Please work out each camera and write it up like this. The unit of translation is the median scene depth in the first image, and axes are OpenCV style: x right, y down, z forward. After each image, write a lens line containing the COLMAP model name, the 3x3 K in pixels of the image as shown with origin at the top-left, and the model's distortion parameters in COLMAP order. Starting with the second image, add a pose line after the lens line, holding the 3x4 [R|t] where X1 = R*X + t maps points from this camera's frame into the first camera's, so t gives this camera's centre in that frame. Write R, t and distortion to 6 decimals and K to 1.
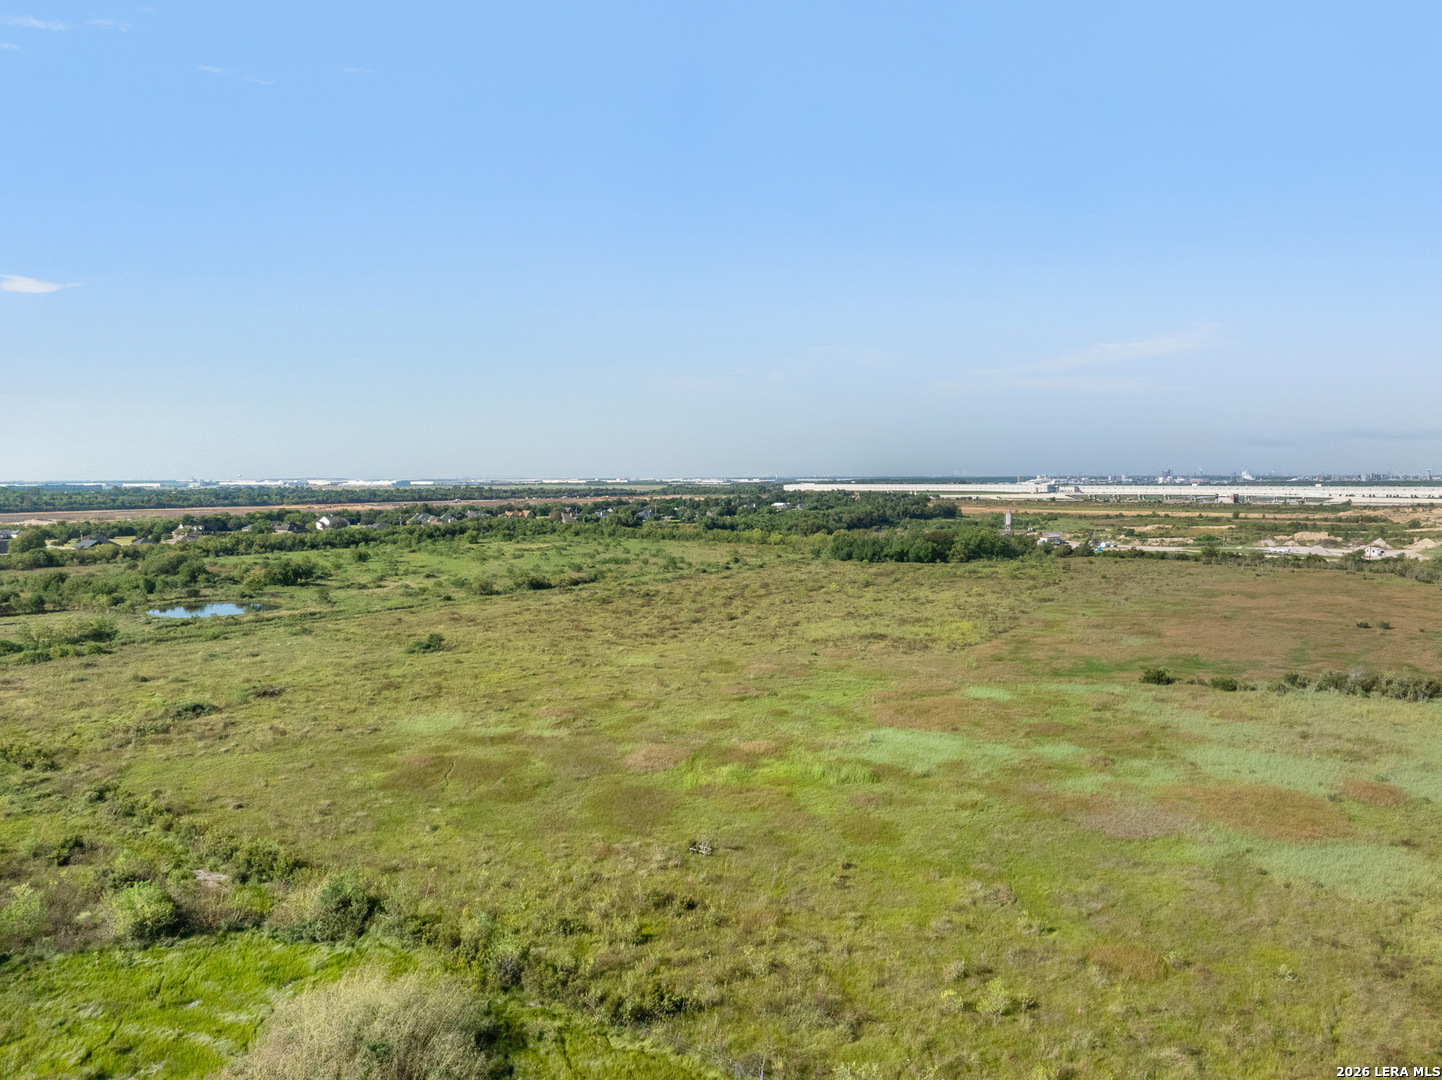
lens RADIAL K [[1232.7, 0, 721.0], [0, 1232.7, 540.0], [0, 0, 1]] dist [-0.012005, -0.001344]
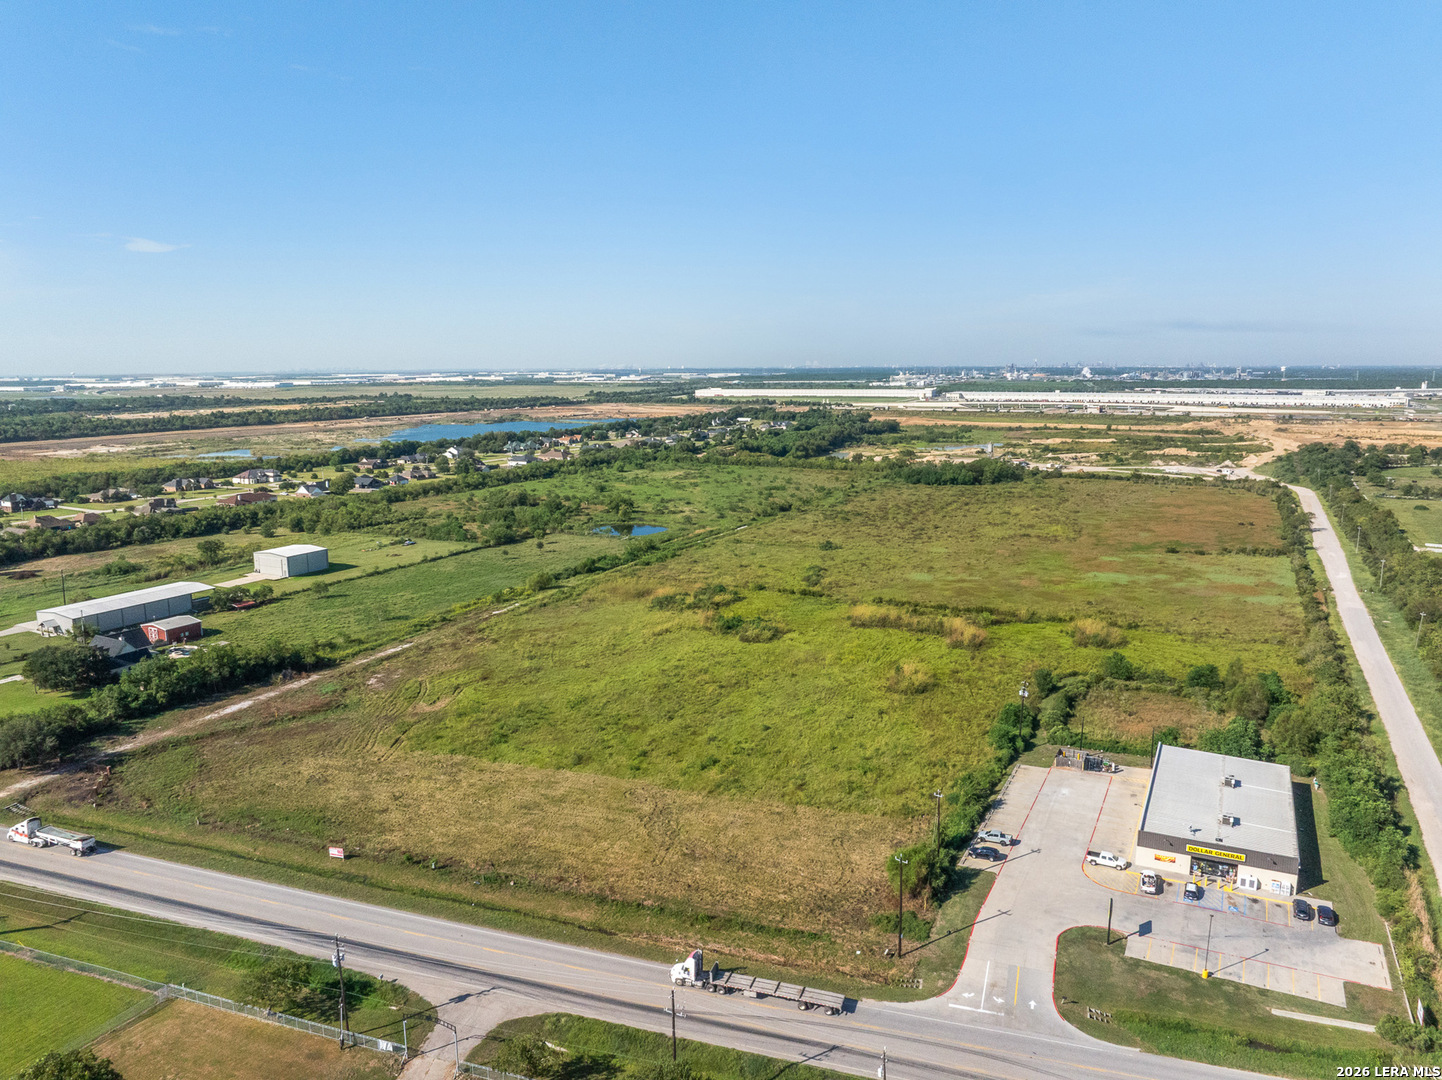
lens RADIAL K [[1232.7, 0, 721.0], [0, 1232.7, 540.0], [0, 0, 1]] dist [-0.012005, -0.001344]
pose [[0.991033, -0.028730, 0.130490, -0.367650], [0.016606, 0.995521, 0.093067, -0.065606], [-0.132579, -0.090066, 0.987072, -0.558378]]
